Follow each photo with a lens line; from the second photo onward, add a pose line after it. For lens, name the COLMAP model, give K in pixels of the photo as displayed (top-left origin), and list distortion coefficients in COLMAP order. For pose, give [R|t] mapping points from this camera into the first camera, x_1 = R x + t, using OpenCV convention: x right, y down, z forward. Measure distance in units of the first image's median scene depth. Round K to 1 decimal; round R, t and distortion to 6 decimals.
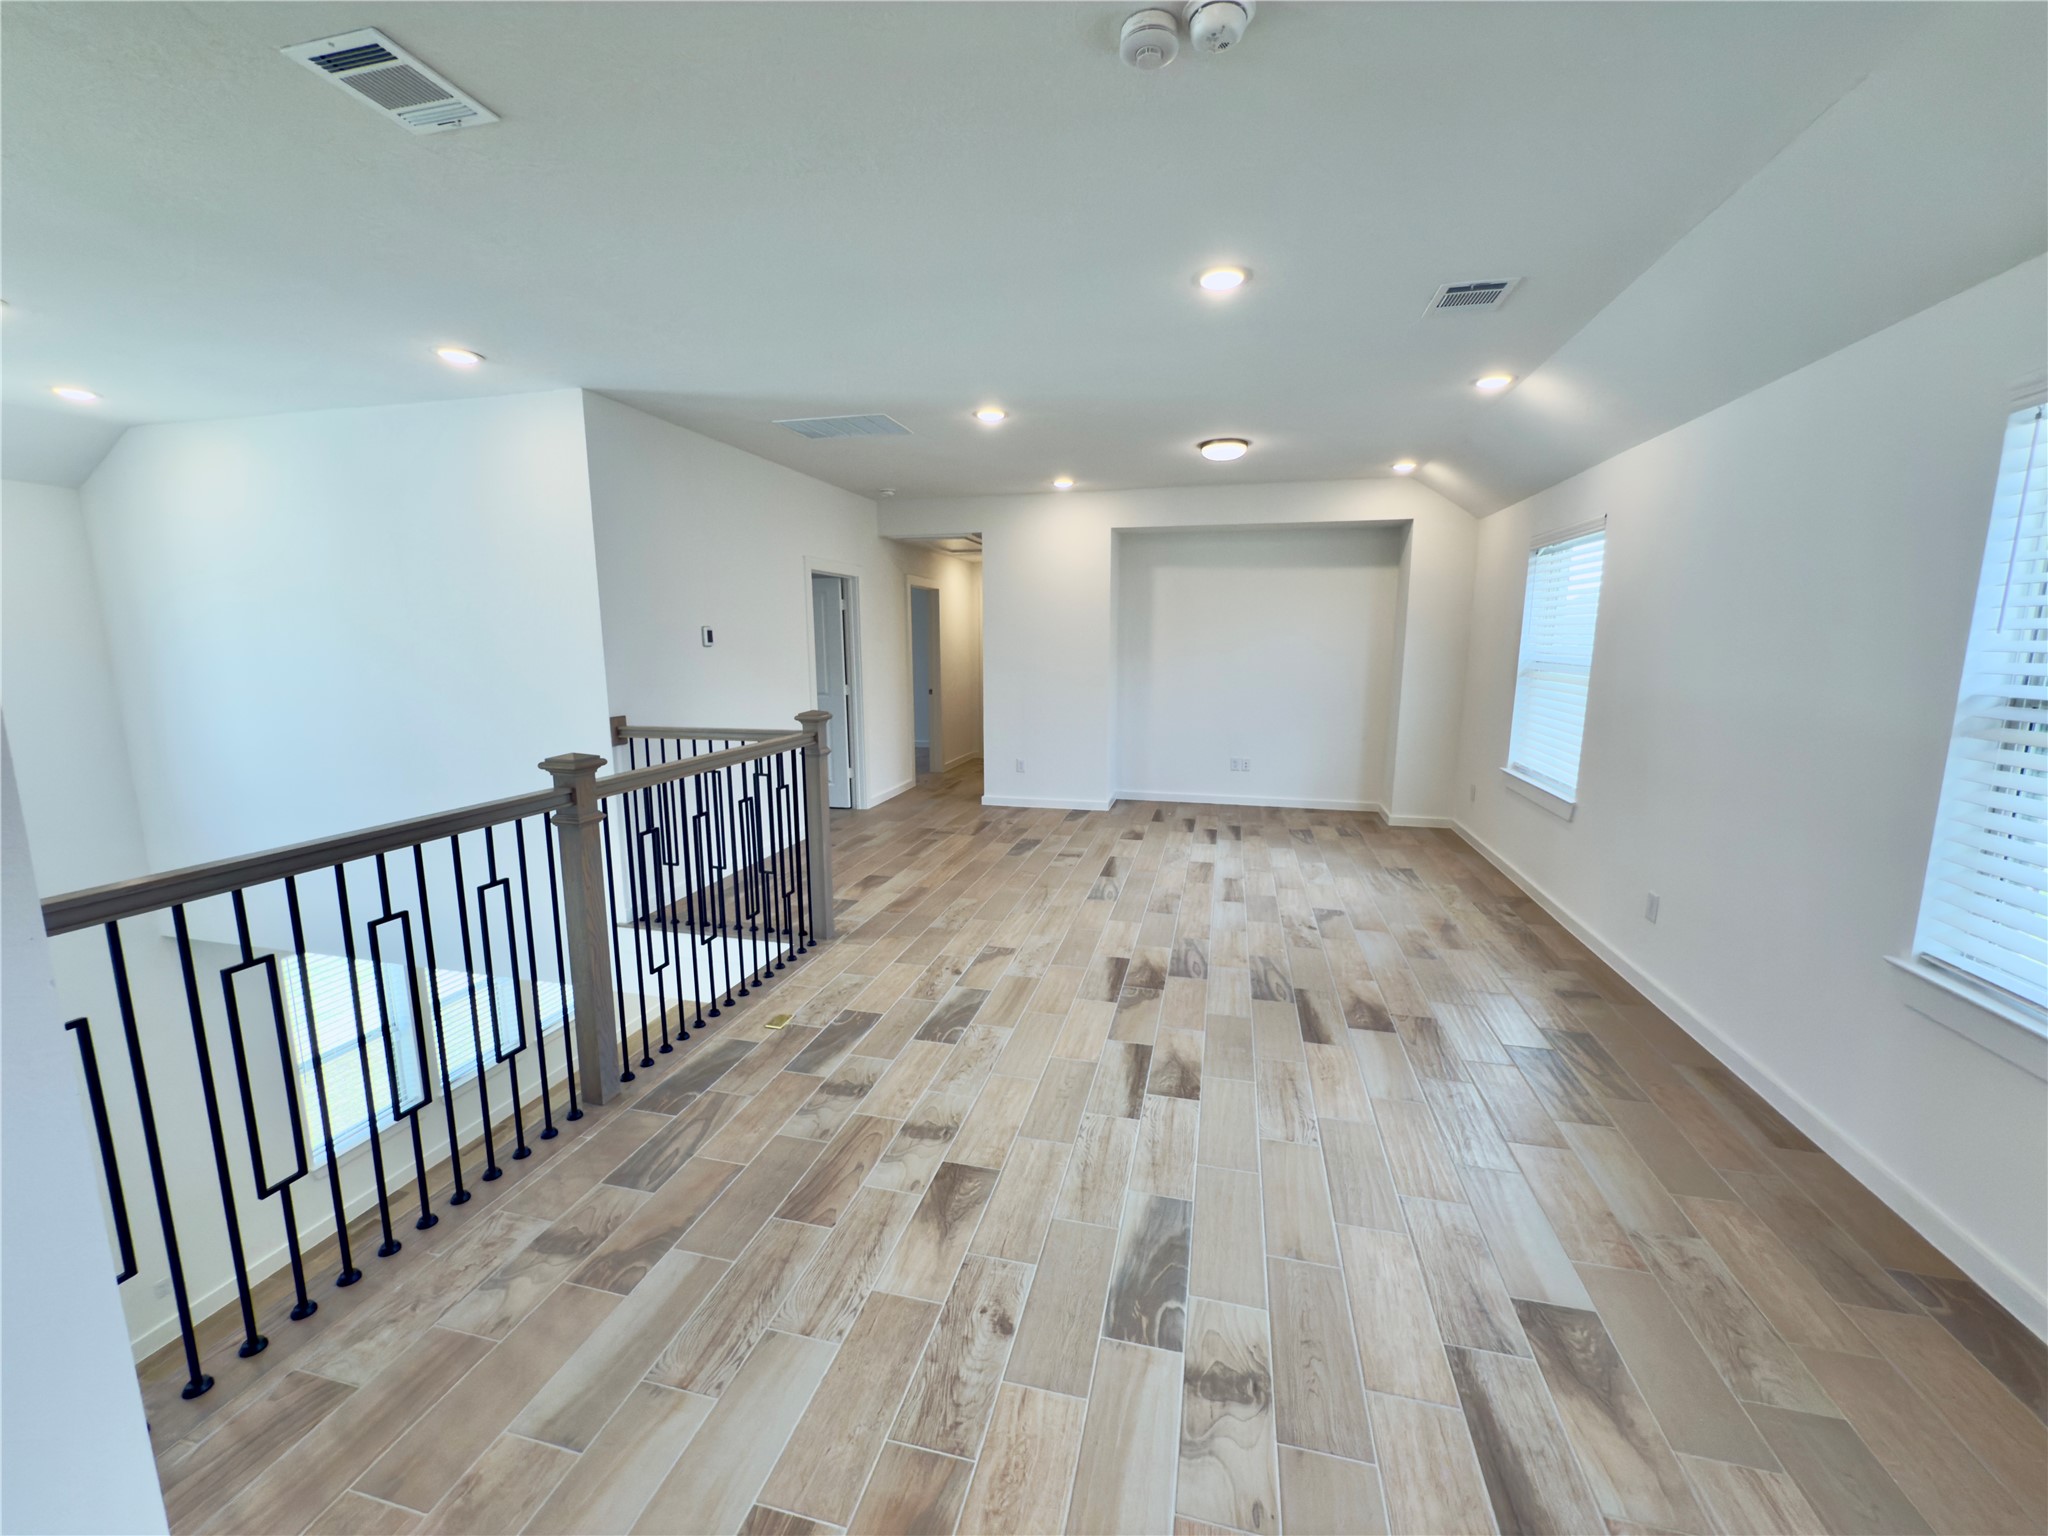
lens RADIAL K [[816.9, 0, 1025.6], [0, 816.9, 767.3], [0, 0, 1]] dist [0.001468, 0.000174]
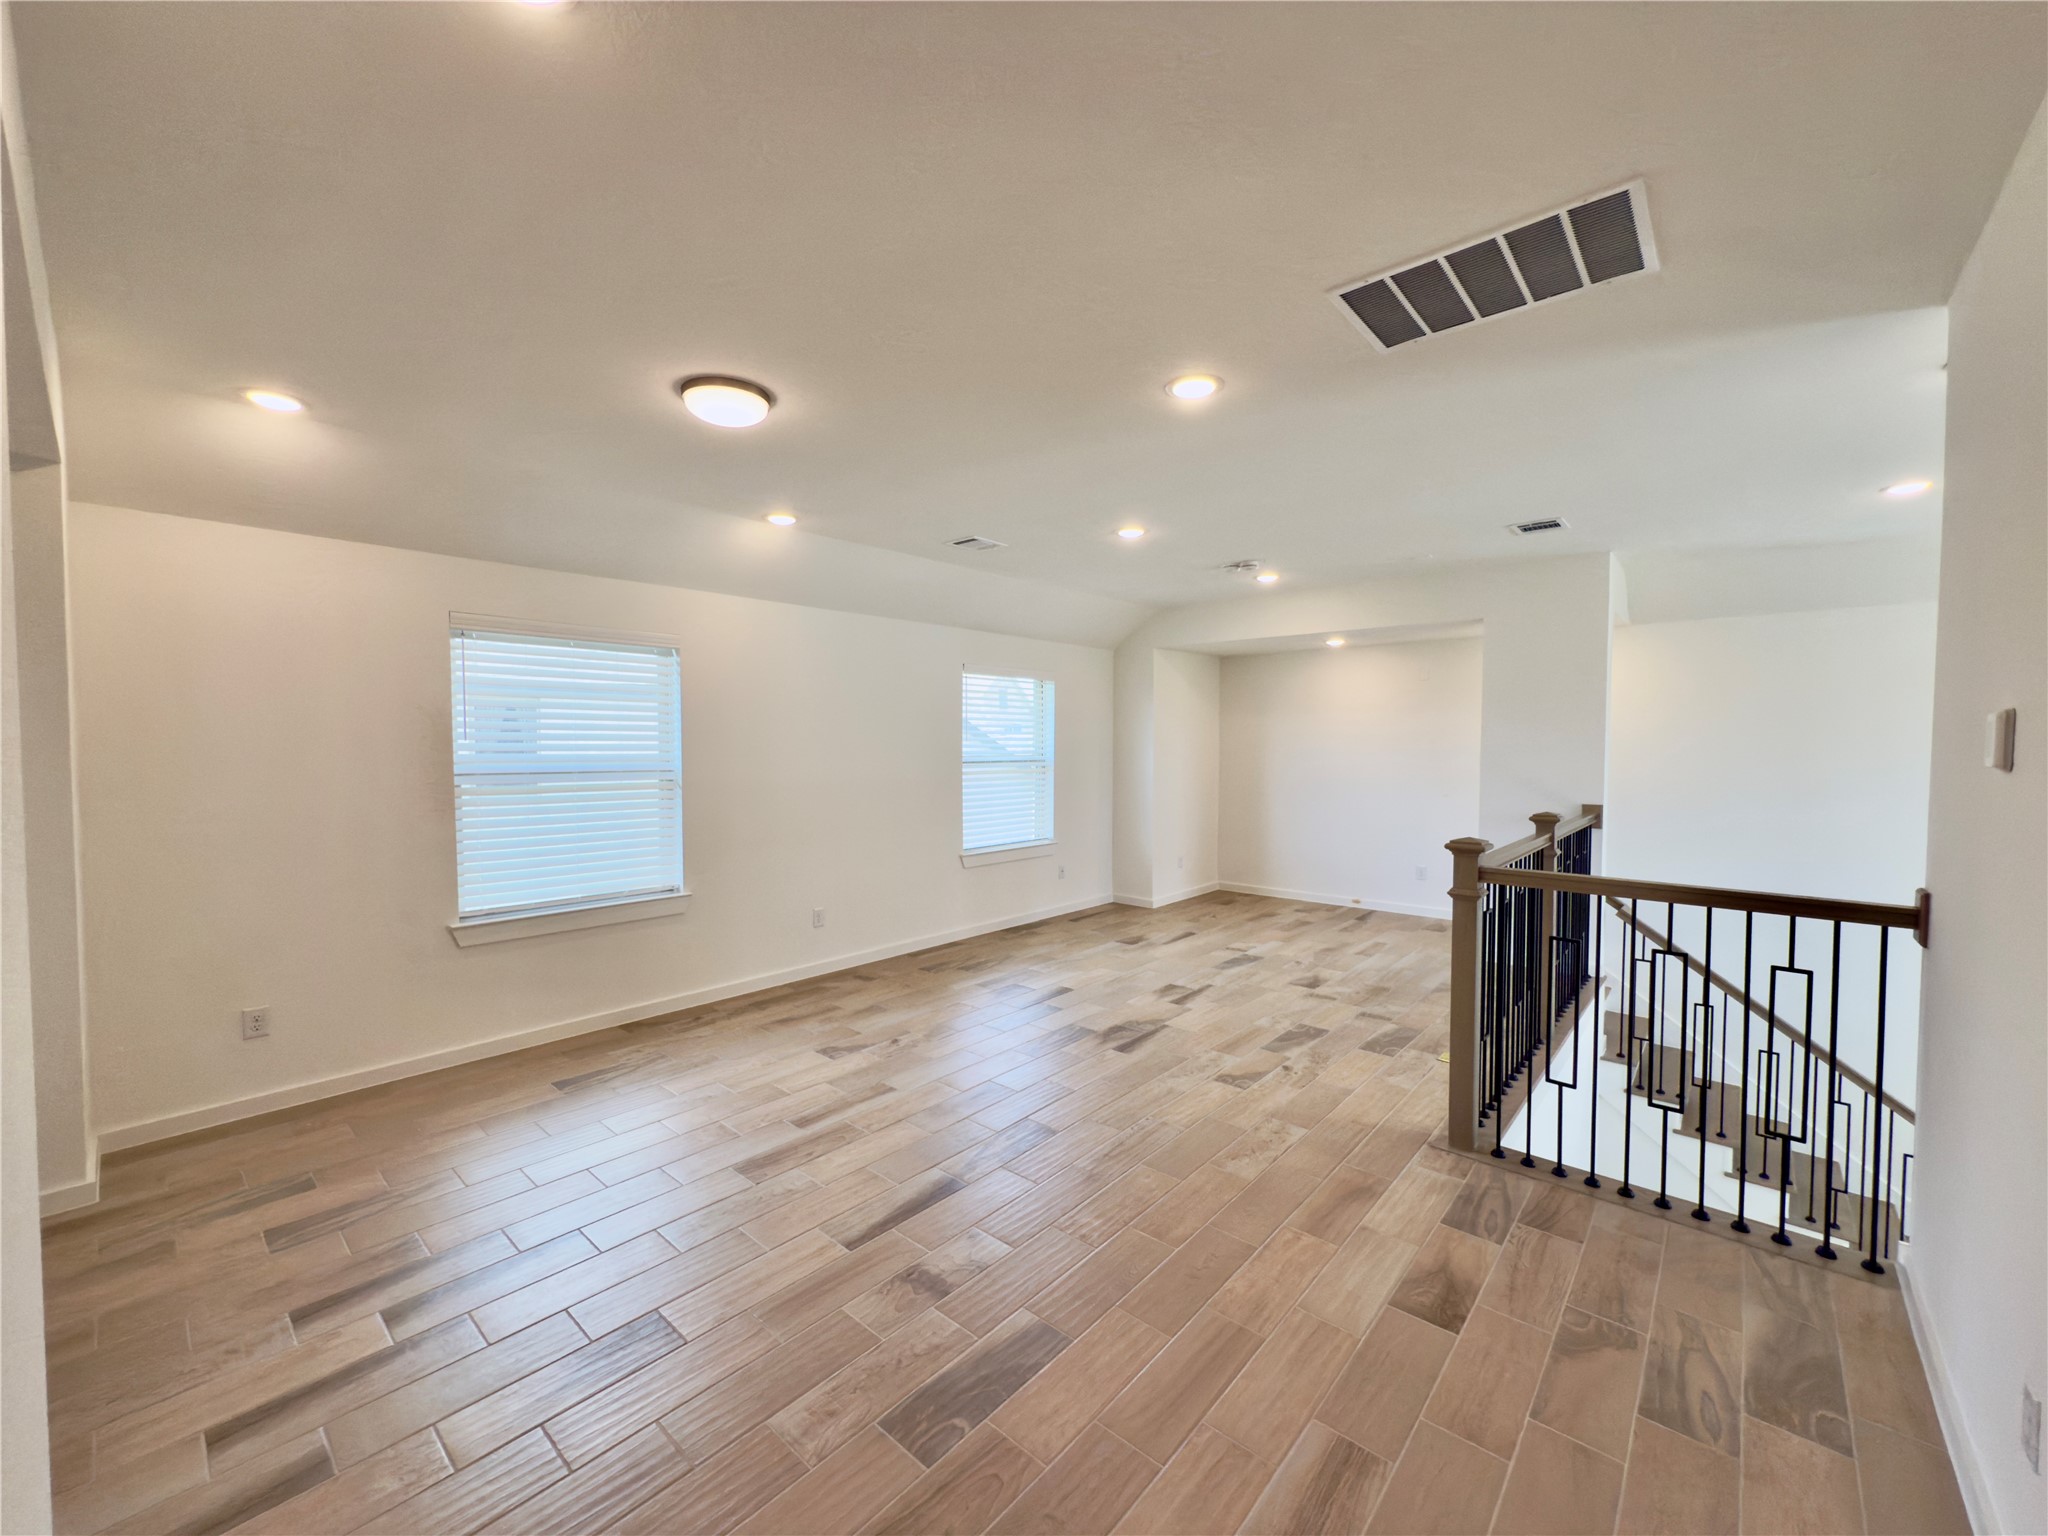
lens RADIAL K [[816.9, 0, 1028.8], [0, 816.9, 772.1], [0, 0, 1]] dist [0.001468, 0.000174]
pose [[-0.887262, -0.014209, 0.461046, -0.267945], [0.074919, 0.981814, 0.174437, -0.316391], [-0.455140, 0.189313, -0.870062, 1.998844]]
